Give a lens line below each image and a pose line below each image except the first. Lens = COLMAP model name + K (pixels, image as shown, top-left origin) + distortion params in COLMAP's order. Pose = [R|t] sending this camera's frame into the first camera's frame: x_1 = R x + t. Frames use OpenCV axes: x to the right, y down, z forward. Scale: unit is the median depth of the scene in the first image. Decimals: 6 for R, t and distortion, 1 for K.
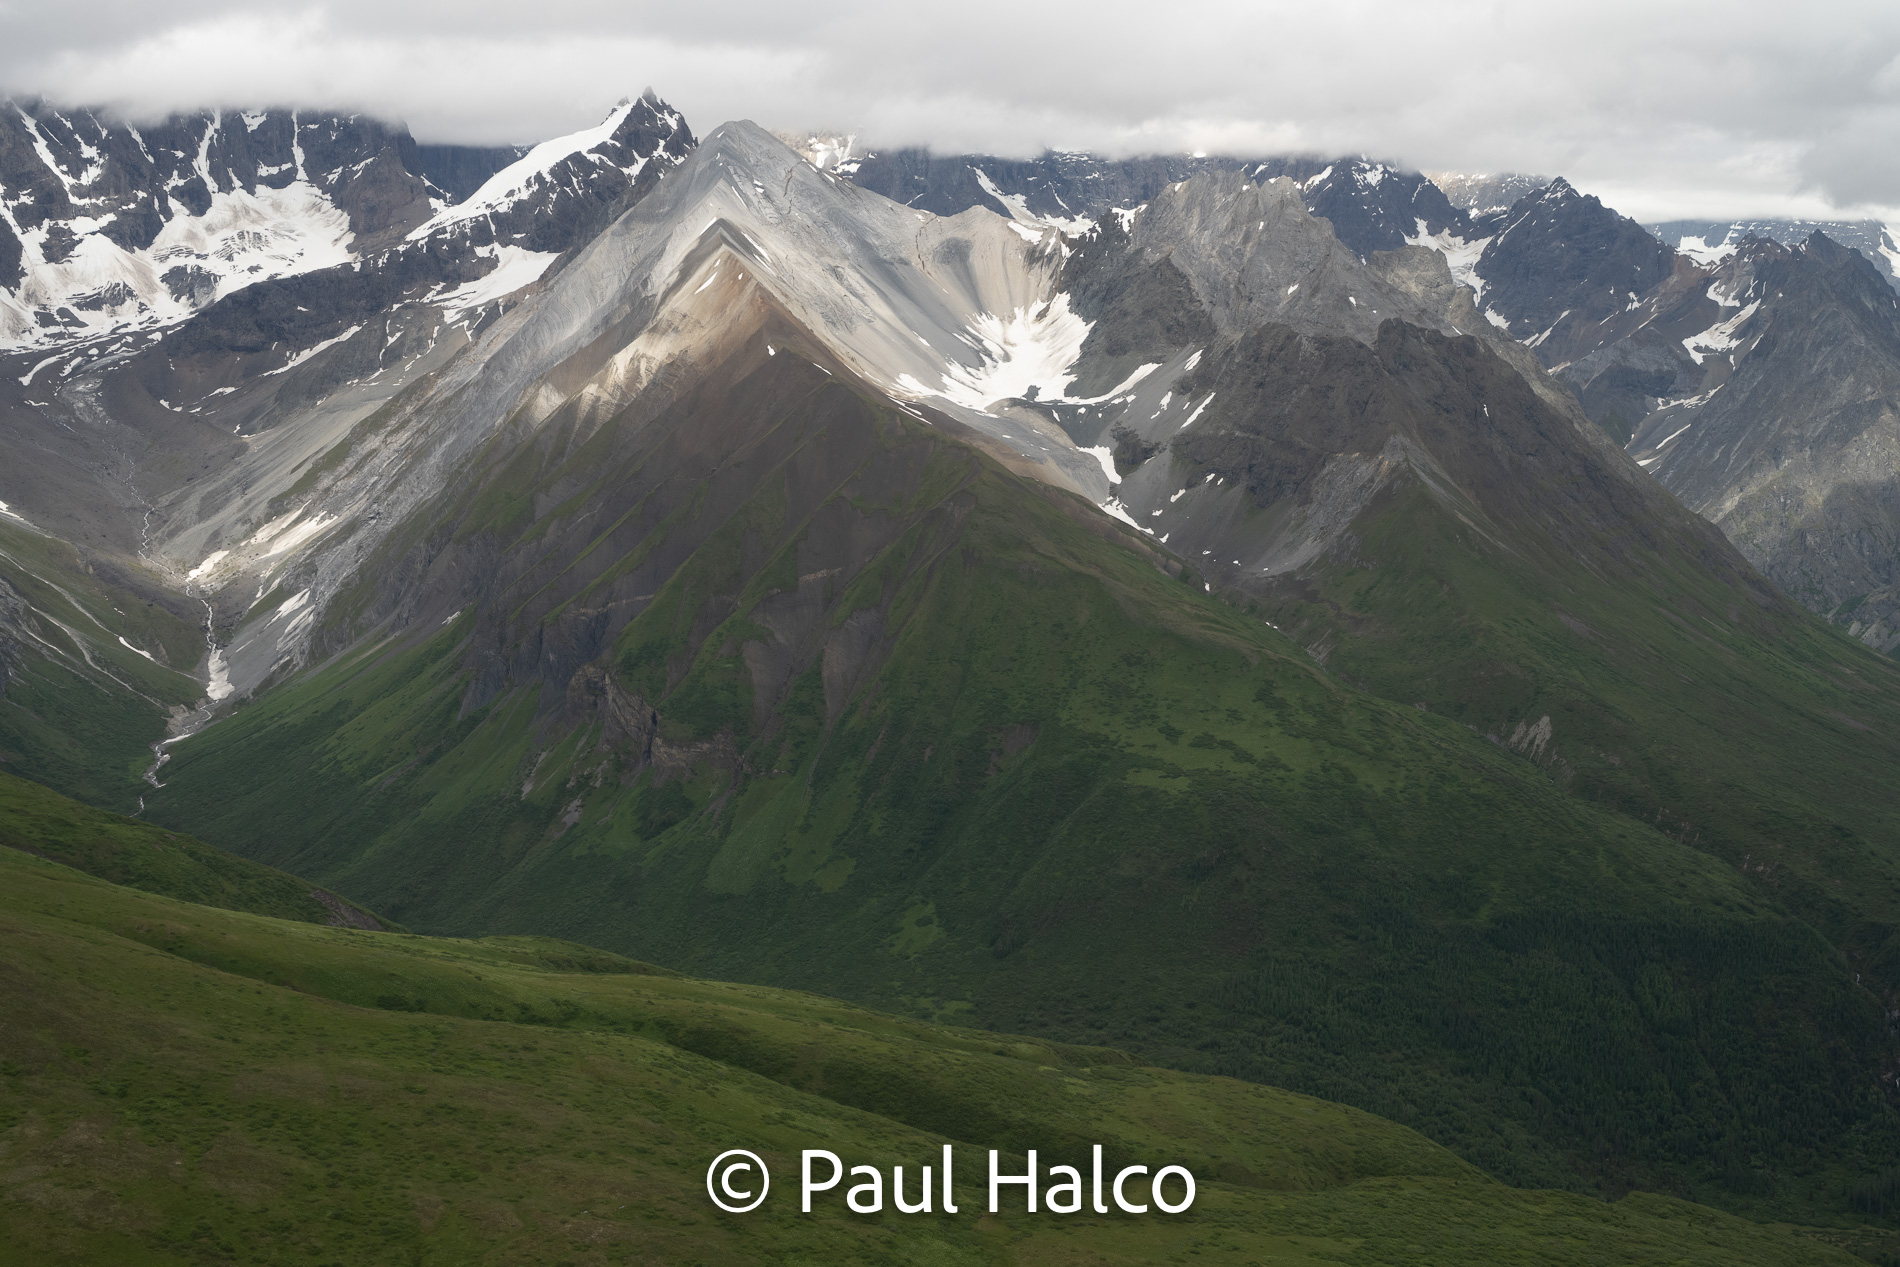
lens RADIAL K [[2726.5, 0, 950.4], [0, 2726.5, 632.3], [0, 0, 1]] dist [-0.024587, 0.000000]
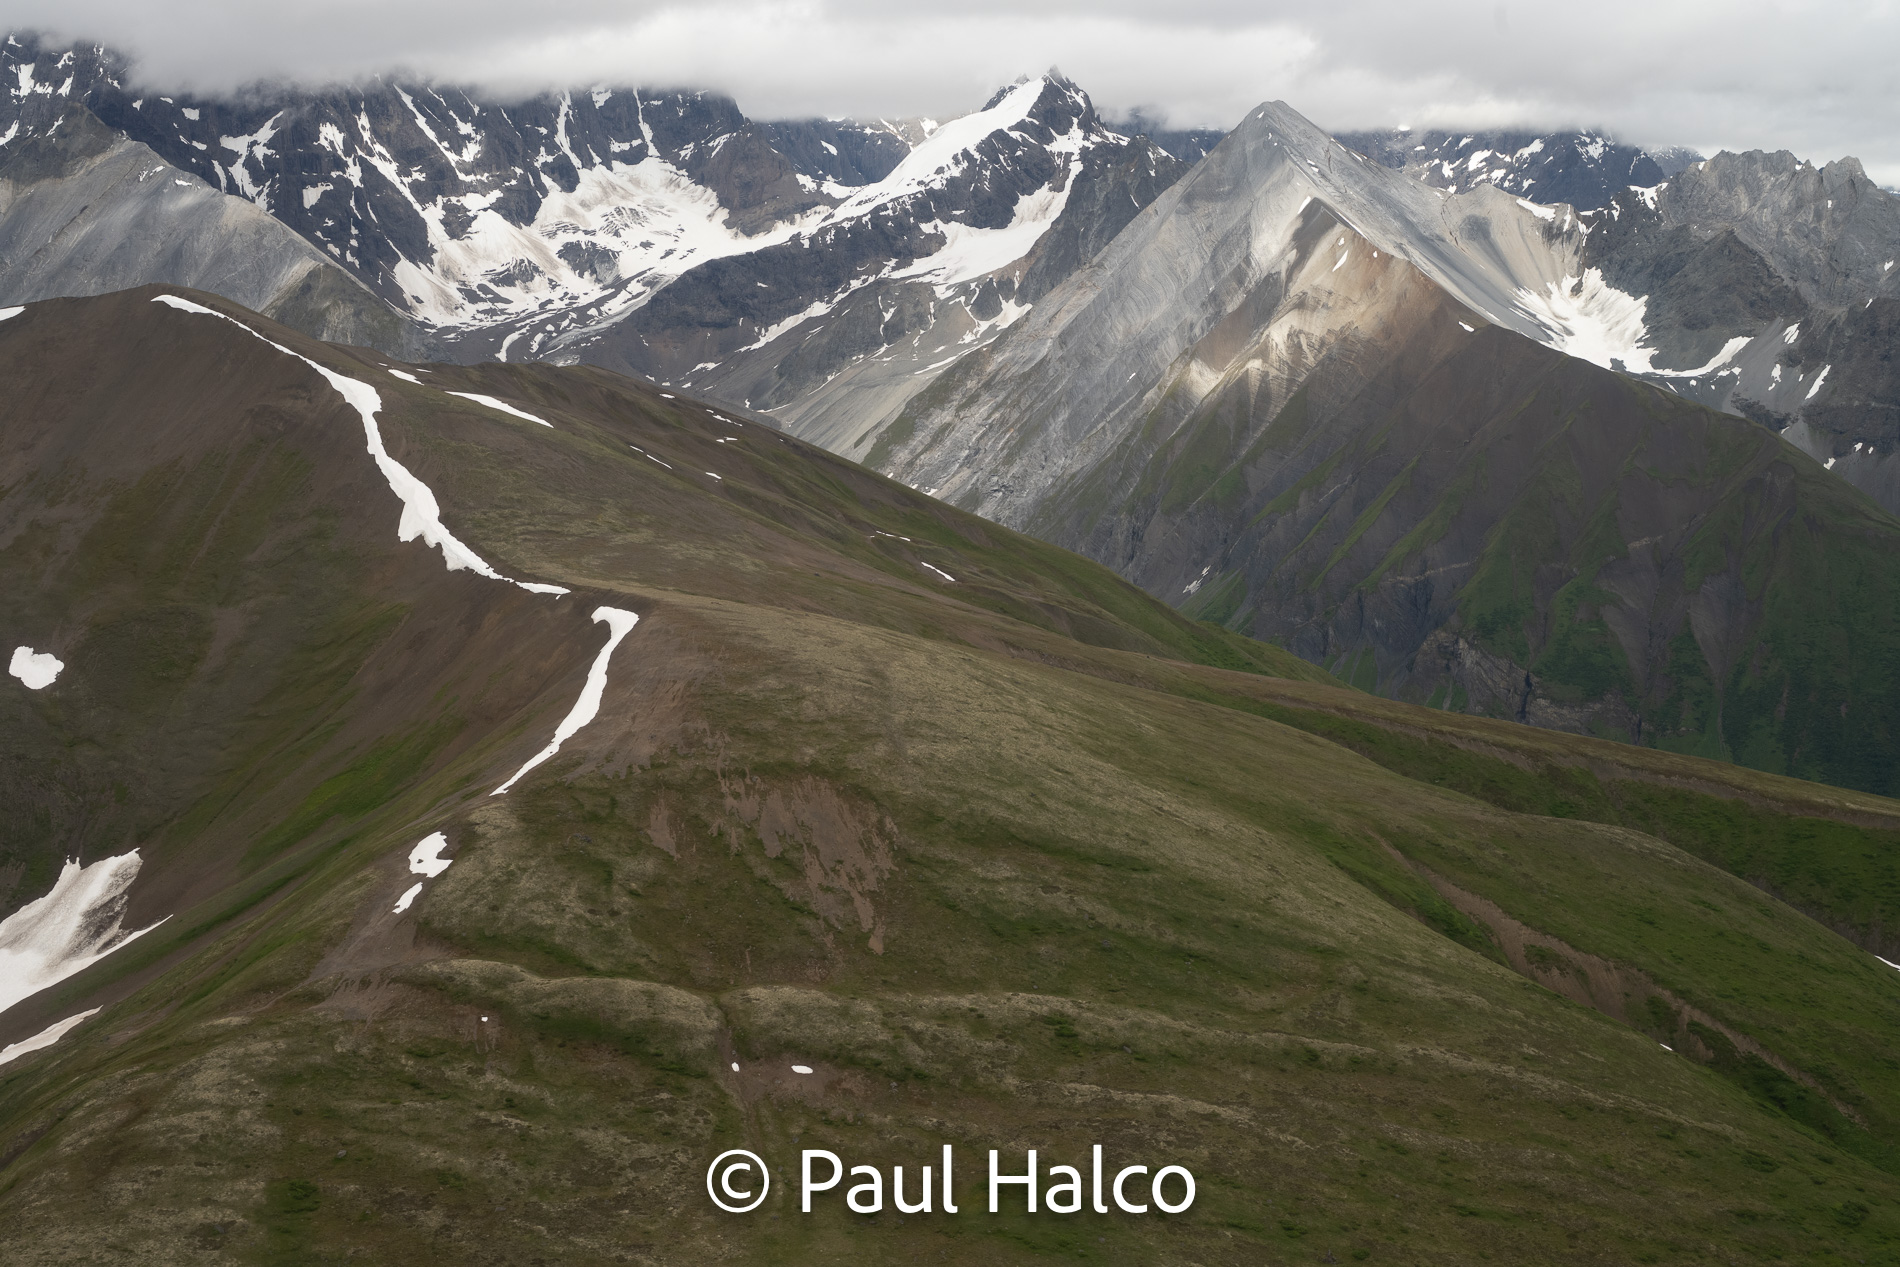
lens RADIAL K [[2726.5, 0, 950.4], [0, 2726.5, 636.0], [0, 0, 1]] dist [-0.024587, 0.000000]
pose [[0.998869, -0.009903, 0.046512, -0.245211], [0.009291, 0.999868, 0.013346, -0.000995], [-0.046638, -0.012899, 0.998829, -0.022234]]
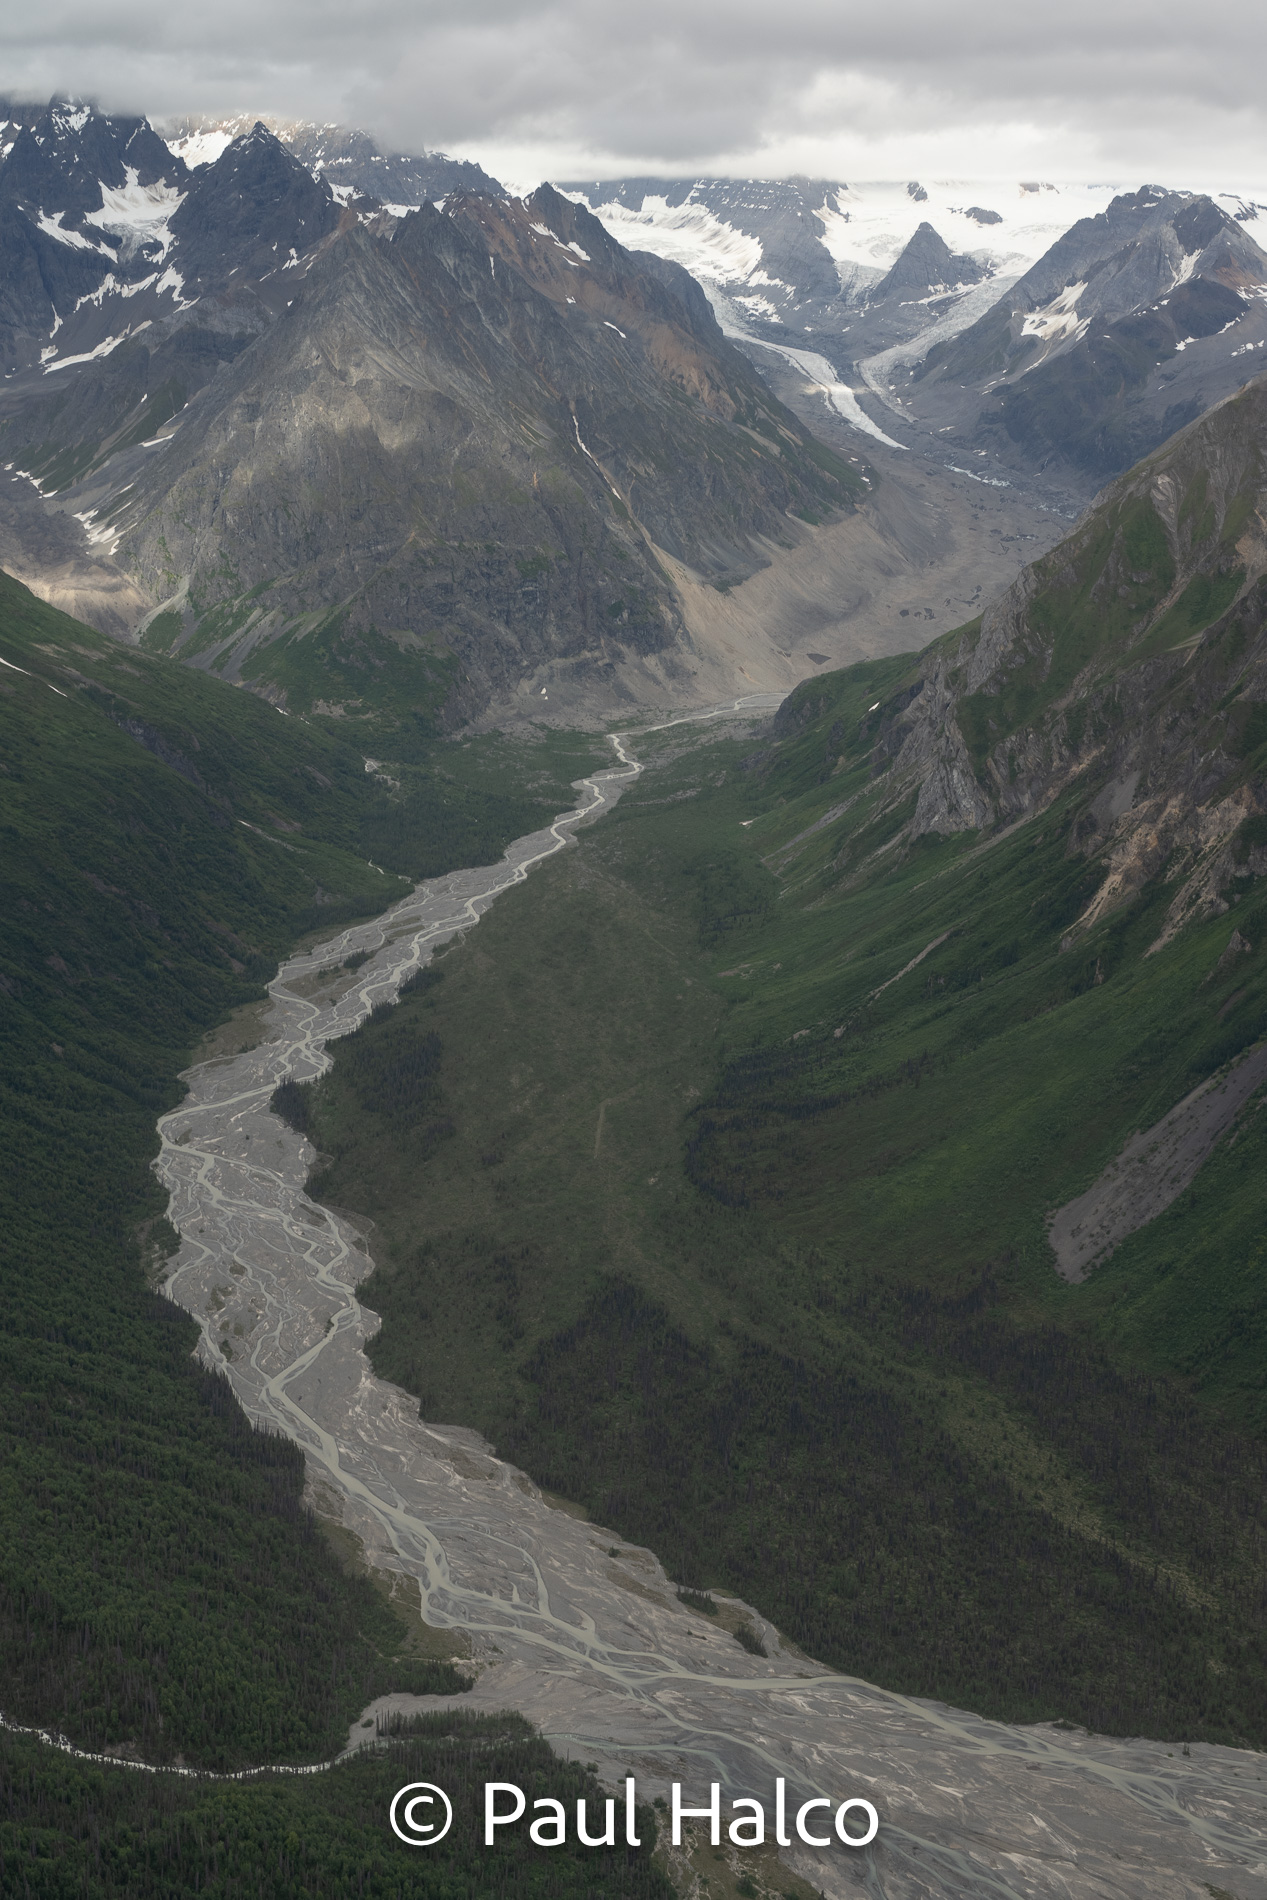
lens RADIAL K [[2726.5, 0, 633.2], [0, 2726.5, 950.4], [0, 0, 1]] dist [-0.024587, 0.000000]
pose [[0.995512, -0.014100, 0.093583, 0.455584], [0.002412, 0.992299, 0.123844, -0.003418], [-0.094609, -0.123063, 0.987879, 0.070269]]
